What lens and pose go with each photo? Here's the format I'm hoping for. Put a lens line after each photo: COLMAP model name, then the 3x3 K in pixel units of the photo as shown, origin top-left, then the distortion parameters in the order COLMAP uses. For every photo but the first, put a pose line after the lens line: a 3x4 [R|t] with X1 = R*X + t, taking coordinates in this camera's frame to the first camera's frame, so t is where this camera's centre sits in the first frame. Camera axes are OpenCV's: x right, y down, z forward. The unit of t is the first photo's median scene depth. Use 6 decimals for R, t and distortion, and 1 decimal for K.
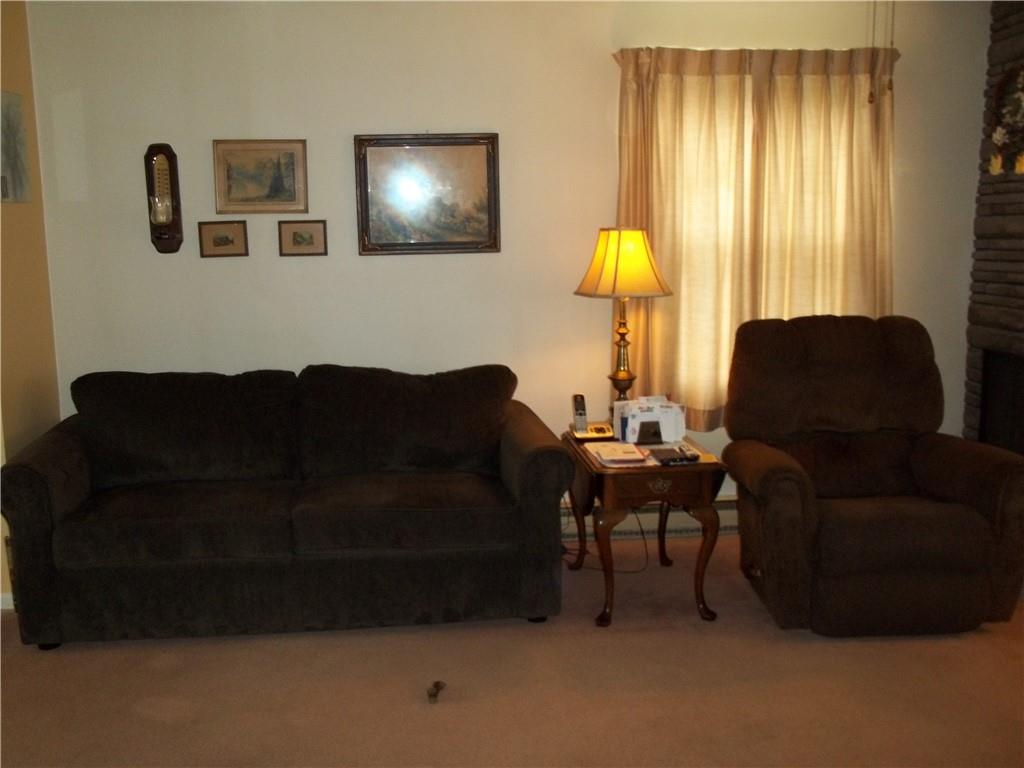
lens RADIAL K [[1015.8, 0, 512.3], [0, 1015.8, 381.0], [0, 0, 1]] dist [-0.006681, 0.000000]
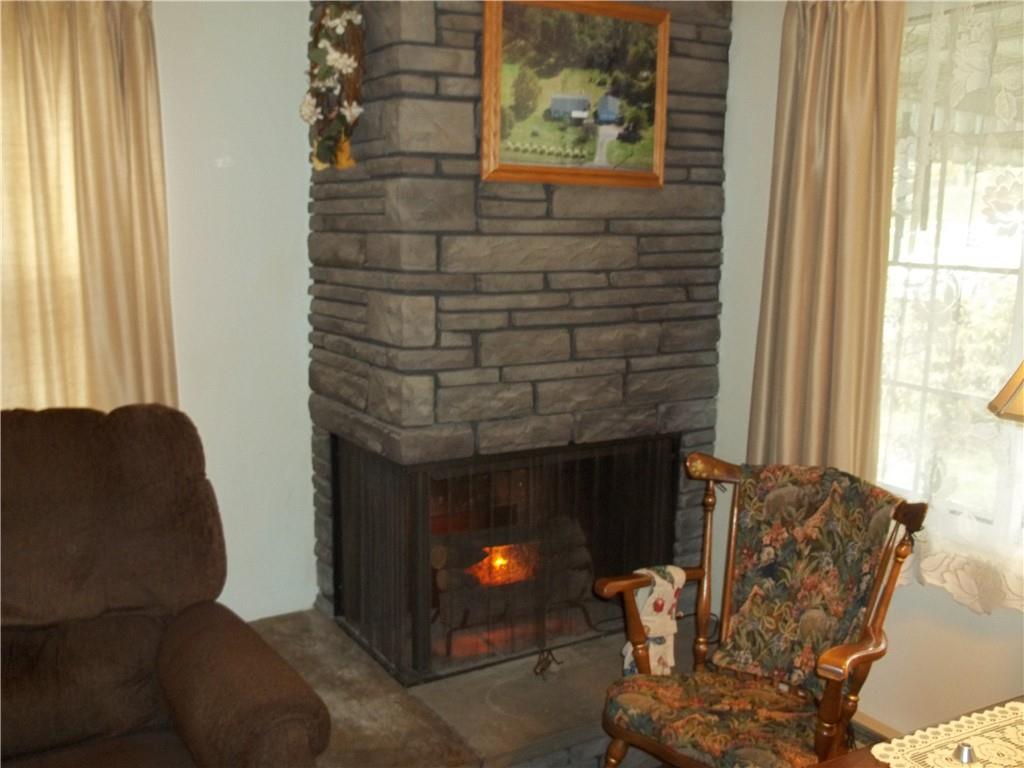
lens RADIAL K [[1015.8, 0, 510.9], [0, 1015.8, 384.3], [0, 0, 1]] dist [-0.006681, 0.000000]
pose [[0.906872, -0.051895, 0.418198, 0.293000], [0.048475, 0.998647, 0.018804, -0.068662], [-0.418608, 0.003219, 0.908161, 0.338867]]
